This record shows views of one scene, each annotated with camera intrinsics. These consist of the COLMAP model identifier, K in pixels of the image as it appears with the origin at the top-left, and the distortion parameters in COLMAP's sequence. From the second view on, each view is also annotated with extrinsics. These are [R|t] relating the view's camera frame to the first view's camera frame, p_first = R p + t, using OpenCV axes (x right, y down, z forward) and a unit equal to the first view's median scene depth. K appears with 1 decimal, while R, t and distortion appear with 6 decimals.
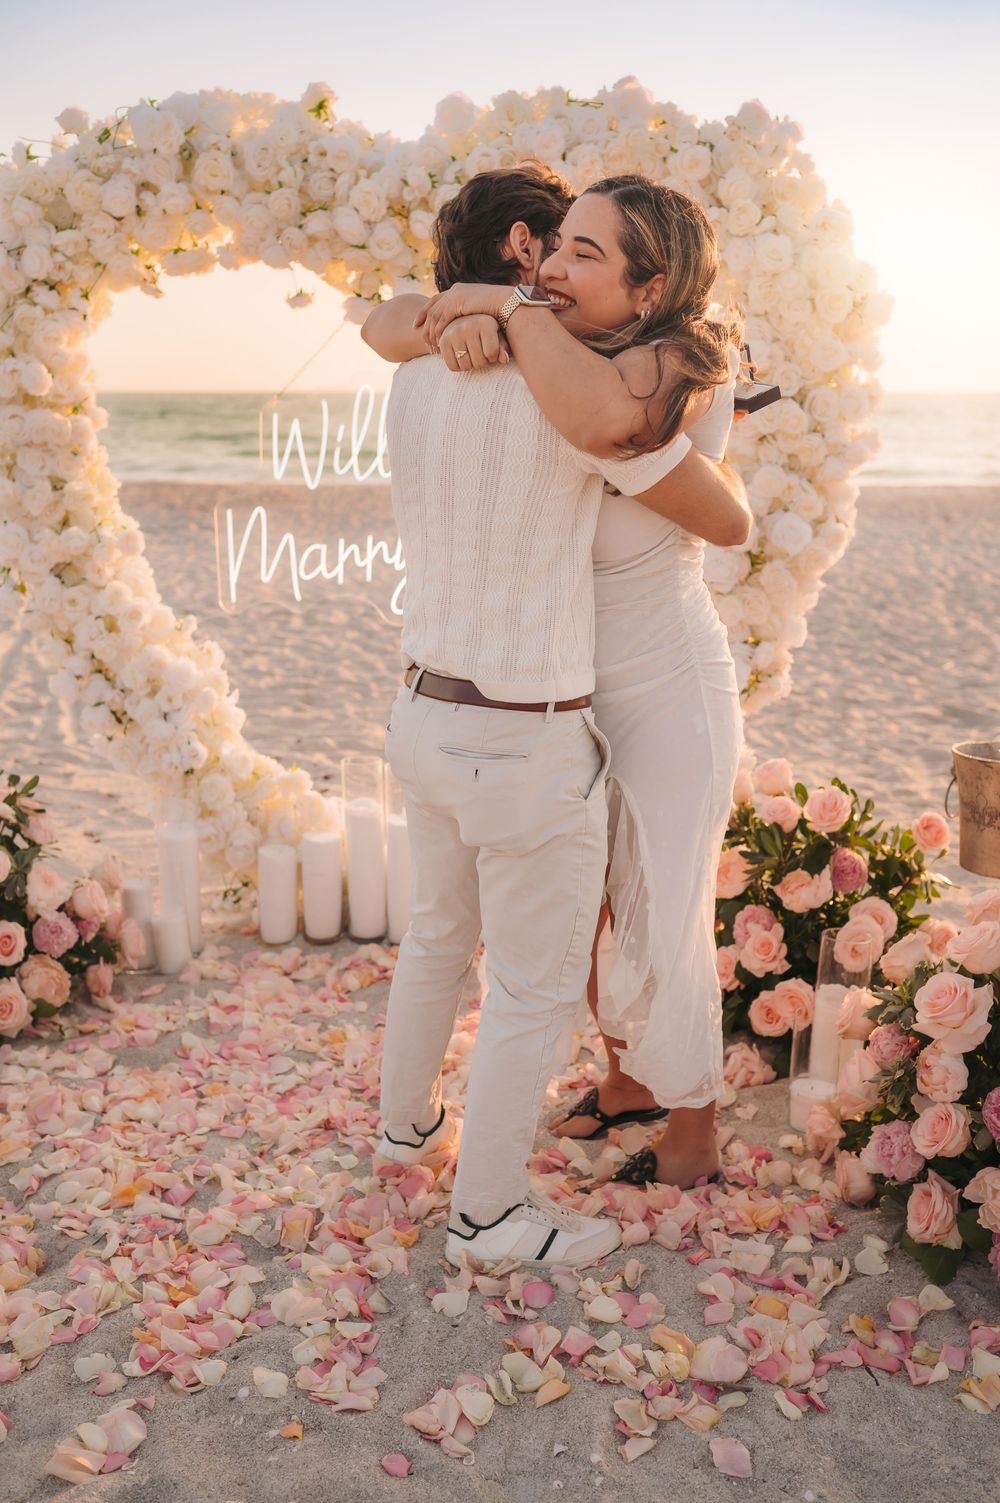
lens RADIAL K [[1446.3, 0, 500.0], [0, 1446.3, 751.5], [0, 0, 1]] dist [0.001711, -0.004103]
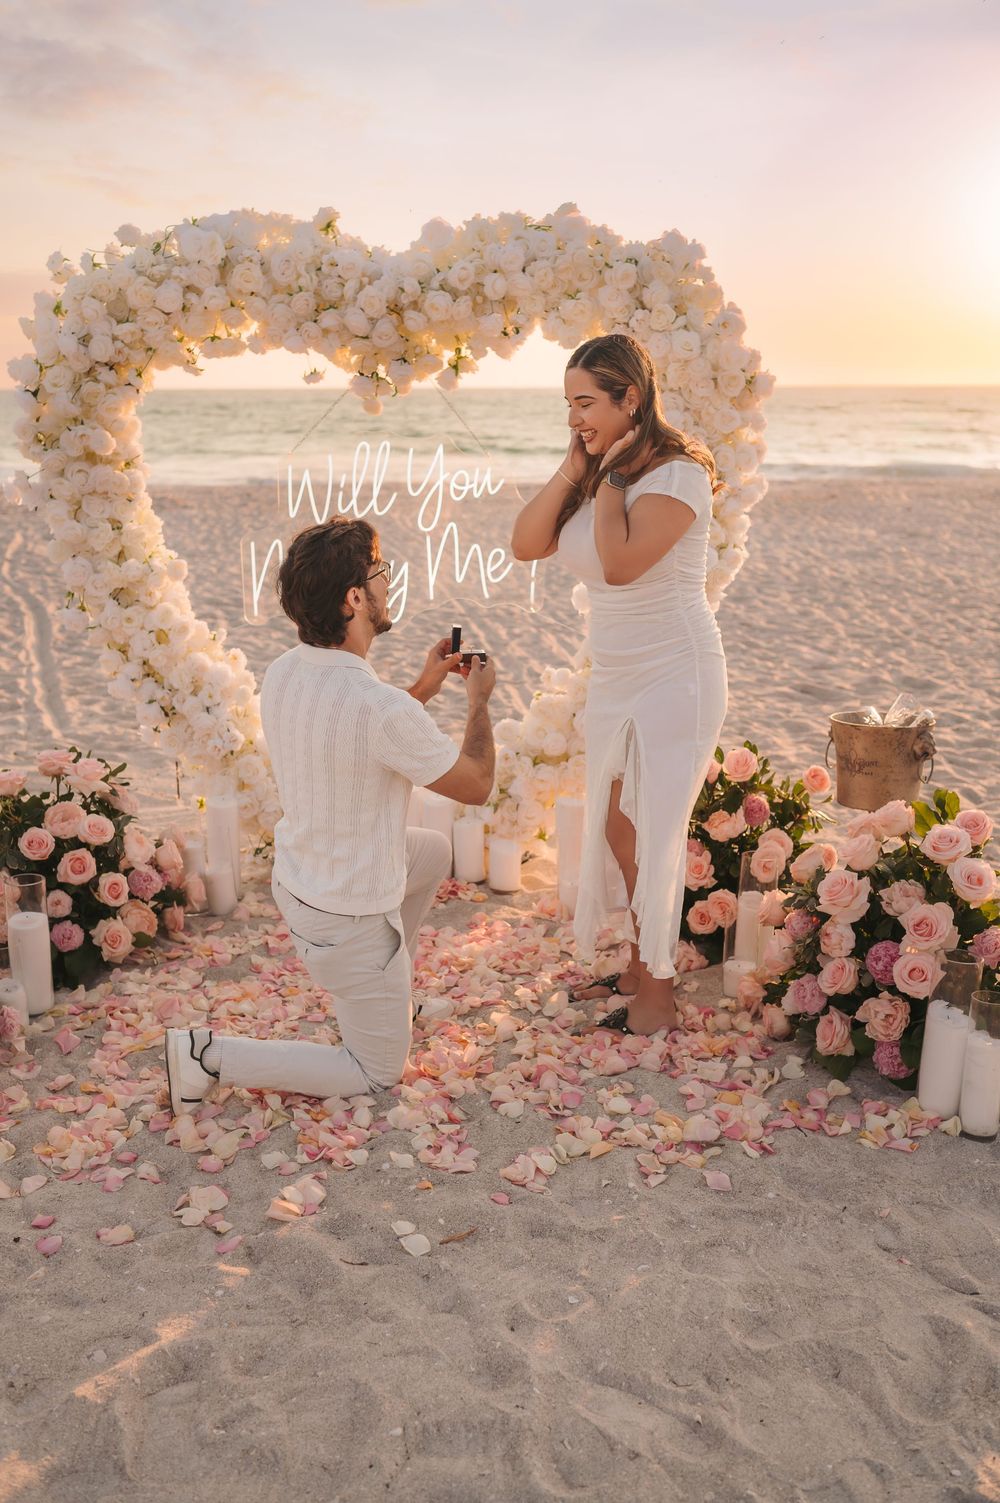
lens RADIAL K [[1390.7, 0, 493.7], [0, 1390.7, 762.6], [0, 0, 1]] dist [-0.002497, 0.014883]
pose [[0.995198, -0.030252, 0.093094, -0.107949], [0.028587, 0.999408, 0.019165, 0.005519], [-0.093618, -0.016412, 0.995473, -0.236225]]
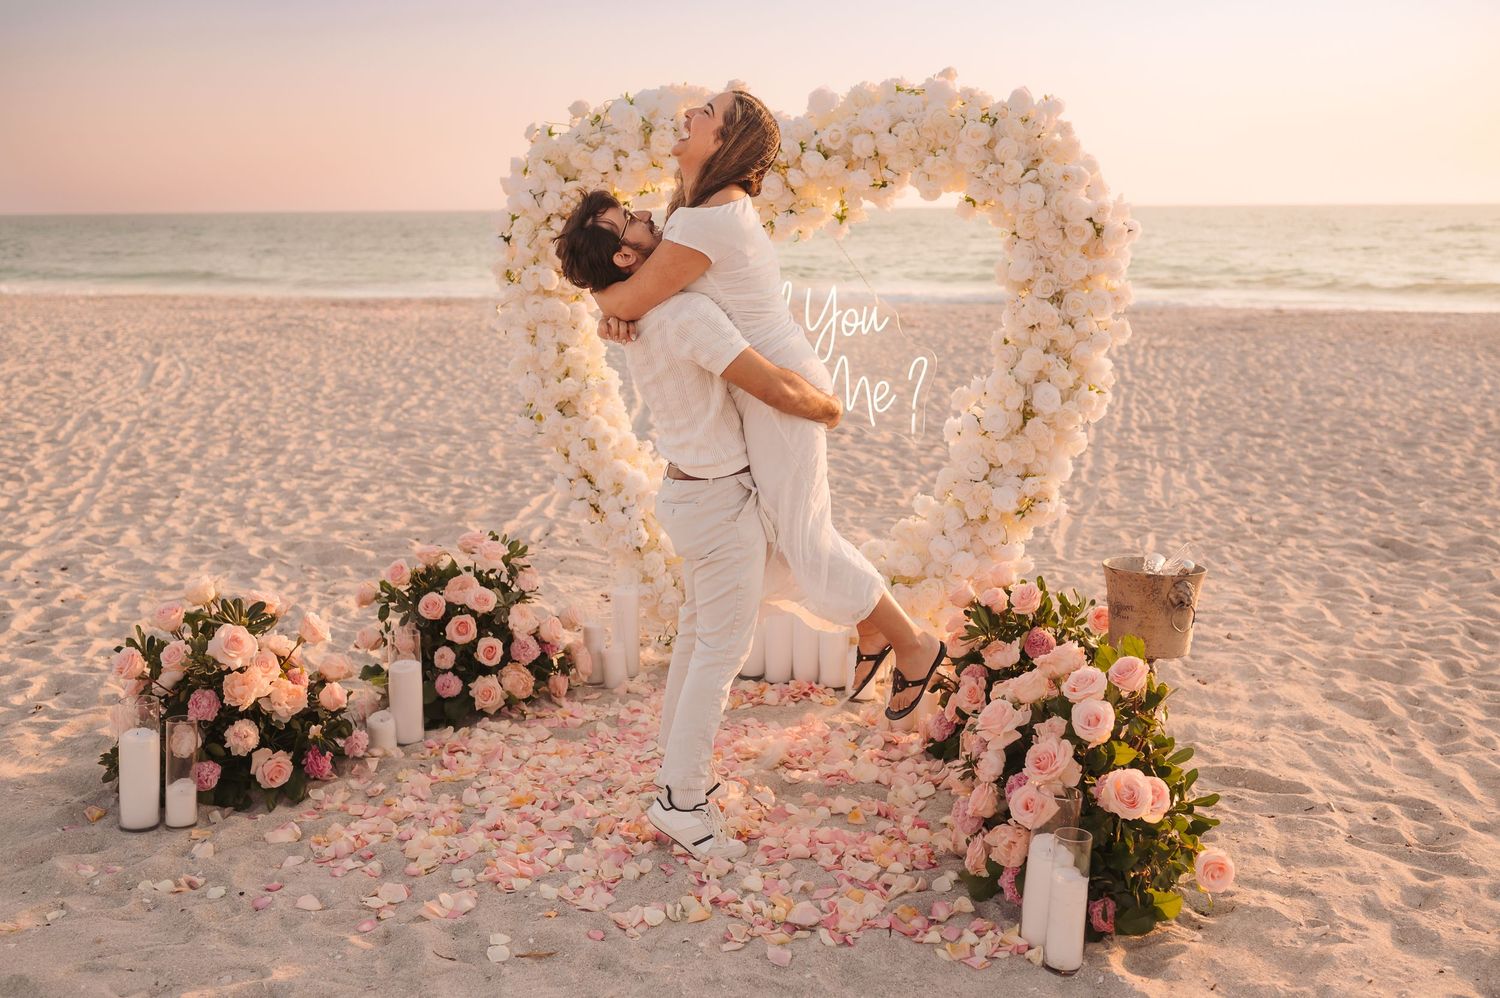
lens RADIAL K [[1408.9, 0, 755.9], [0, 1408.9, 502.8], [0, 0, 1]] dist [-0.003802, -0.001364]
pose [[0.960768, 0.048327, -0.273111, 0.301437], [-0.059218, 0.997739, -0.031772, 0.005645], [0.270959, 0.046699, 0.961458, -0.336048]]
